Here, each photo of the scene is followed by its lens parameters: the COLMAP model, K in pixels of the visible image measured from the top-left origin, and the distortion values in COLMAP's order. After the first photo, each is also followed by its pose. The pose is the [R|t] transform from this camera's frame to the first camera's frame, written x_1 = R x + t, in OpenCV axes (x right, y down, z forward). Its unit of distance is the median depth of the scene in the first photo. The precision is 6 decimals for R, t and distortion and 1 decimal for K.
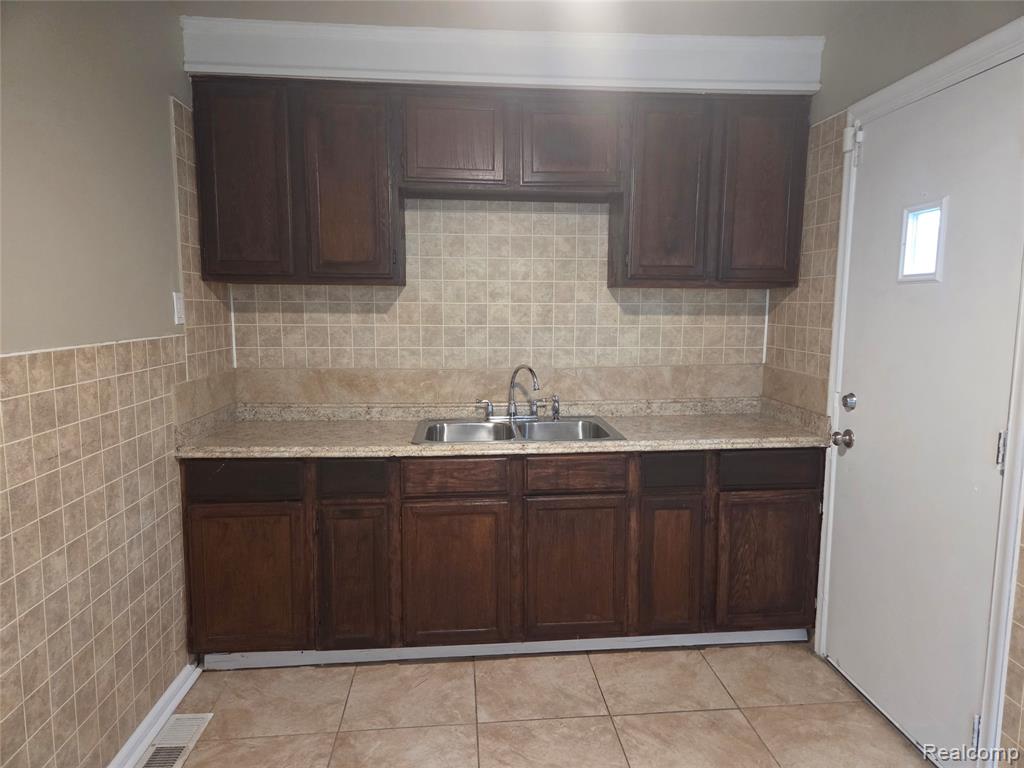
lens RADIAL K [[687.5, 0, 527.2], [0, 687.5, 389.6], [0, 0, 1]] dist [0.069989, -0.039592]
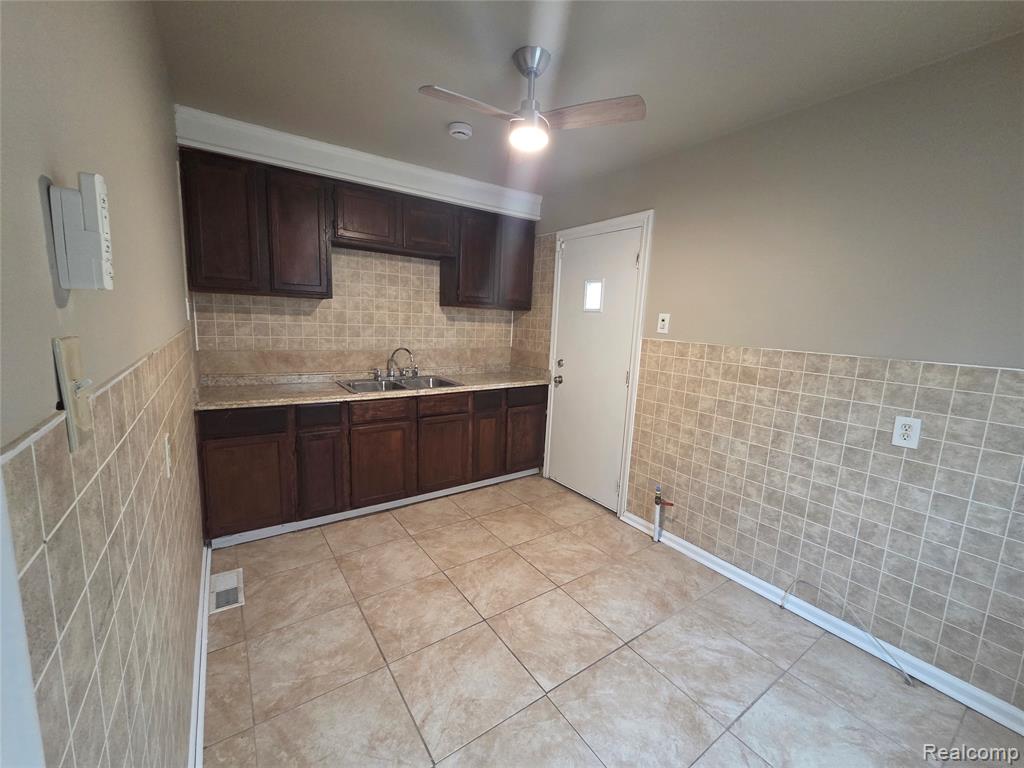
lens RADIAL K [[417.0, 0, 519.3], [0, 417.0, 386.8], [0, 0, 1]] dist [0.005646, 0.000343]
pose [[0.864952, -0.049838, 0.499373, -0.312611], [0.025615, 0.998144, 0.055250, 0.014674], [-0.501200, -0.034997, 0.864624, -0.102662]]
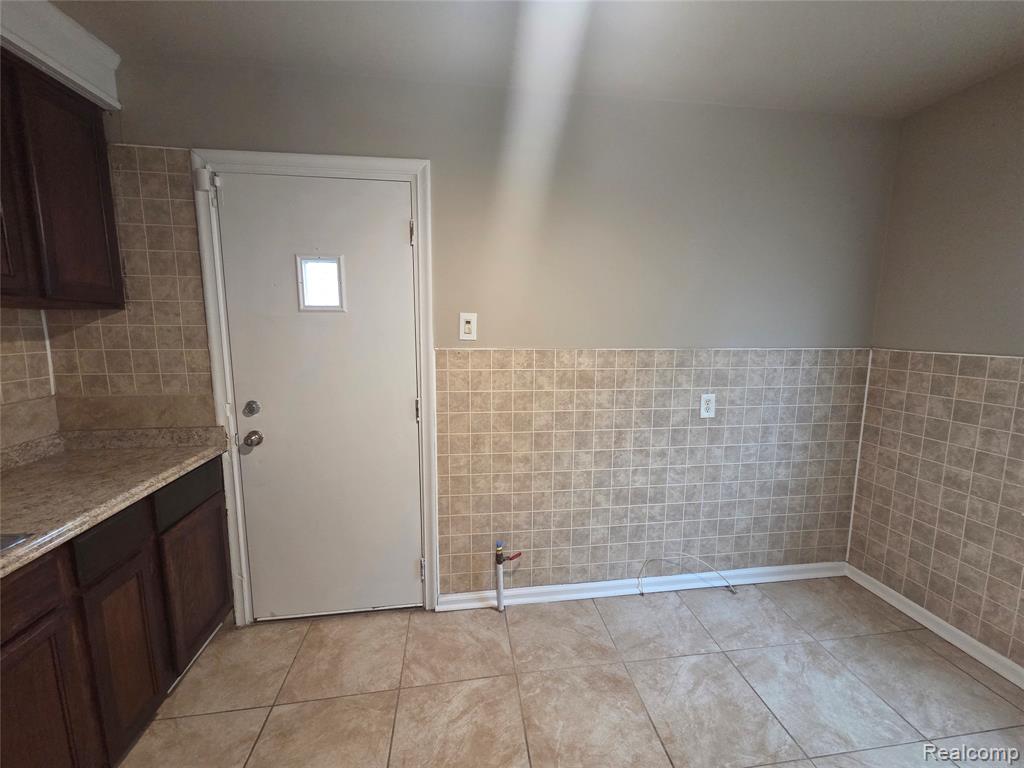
lens RADIAL K [[417.0, 0, 514.4], [0, 417.0, 384.2], [0, 0, 1]] dist [0.005646, 0.000343]
pose [[-0.047590, -0.143068, 0.988568, -0.249634], [0.124425, 0.981132, 0.147982, -0.068642], [-0.991087, 0.130045, -0.028891, 0.525394]]
